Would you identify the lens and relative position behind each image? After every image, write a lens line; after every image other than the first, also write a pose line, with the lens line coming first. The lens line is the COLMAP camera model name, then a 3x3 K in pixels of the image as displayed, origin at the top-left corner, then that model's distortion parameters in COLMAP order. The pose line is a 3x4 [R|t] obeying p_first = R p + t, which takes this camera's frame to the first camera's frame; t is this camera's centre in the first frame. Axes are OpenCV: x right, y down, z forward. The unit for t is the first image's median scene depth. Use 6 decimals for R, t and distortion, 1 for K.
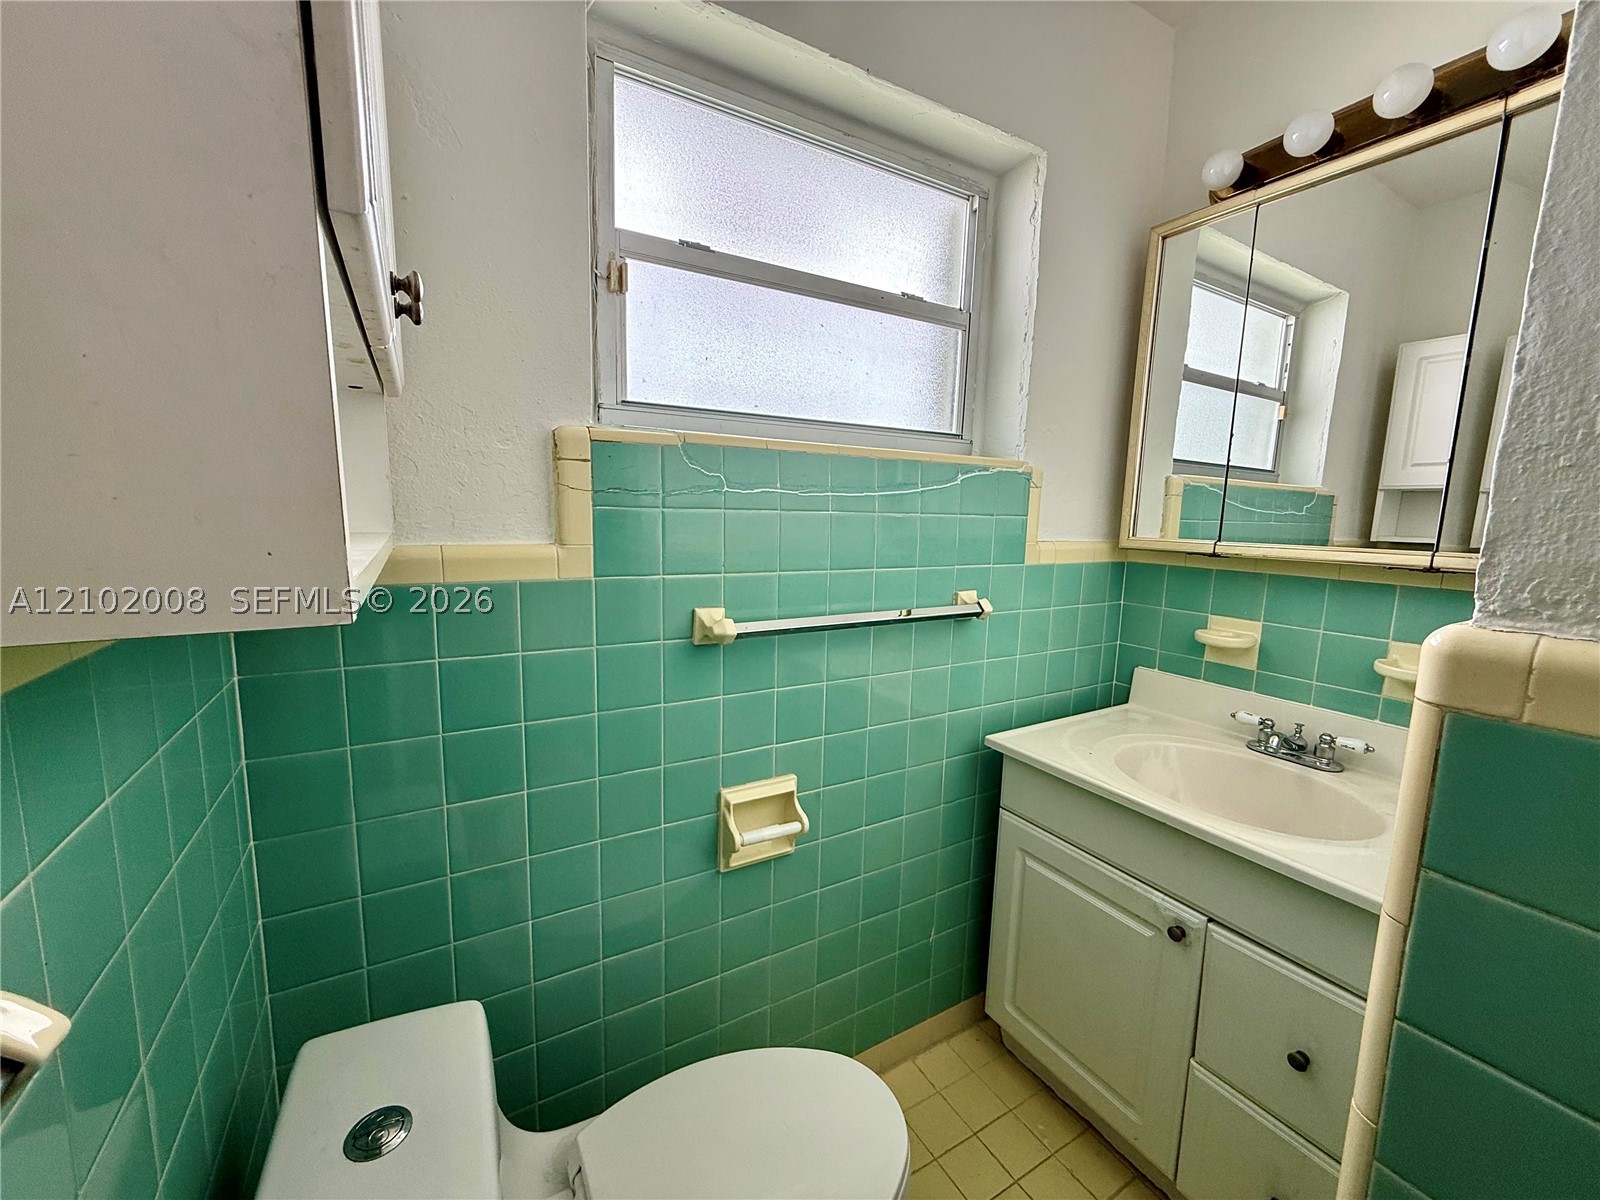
lens RADIAL K [[637.9, 0, 797.6], [0, 637.9, 601.1], [0, 0, 1]] dist [-0.000396, 0.000629]
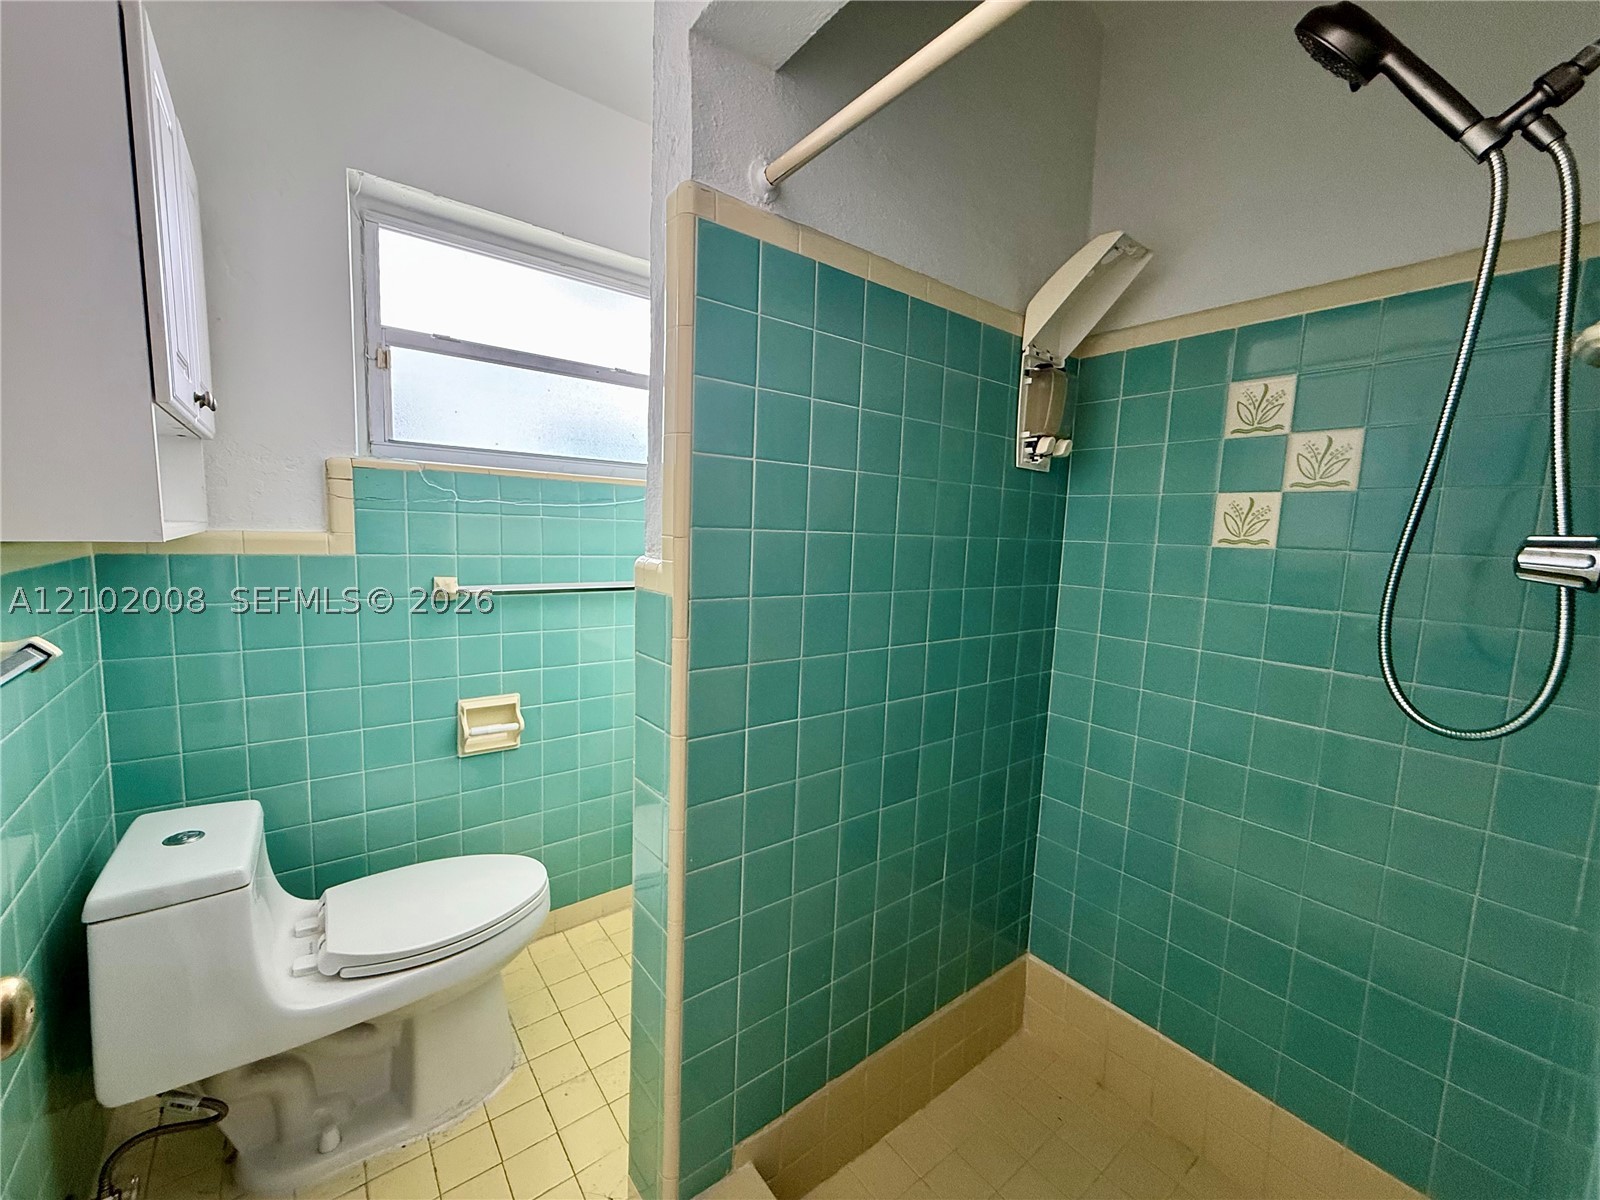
lens RADIAL K [[637.9, 0, 800.5], [0, 637.9, 602.0], [0, 0, 1]] dist [-0.000396, 0.000629]
pose [[0.990723, 0.005426, 0.135788, 0.503394], [-0.003208, 0.999858, -0.016547, 0.093515], [-0.135859, 0.015958, 0.990600, -0.636313]]
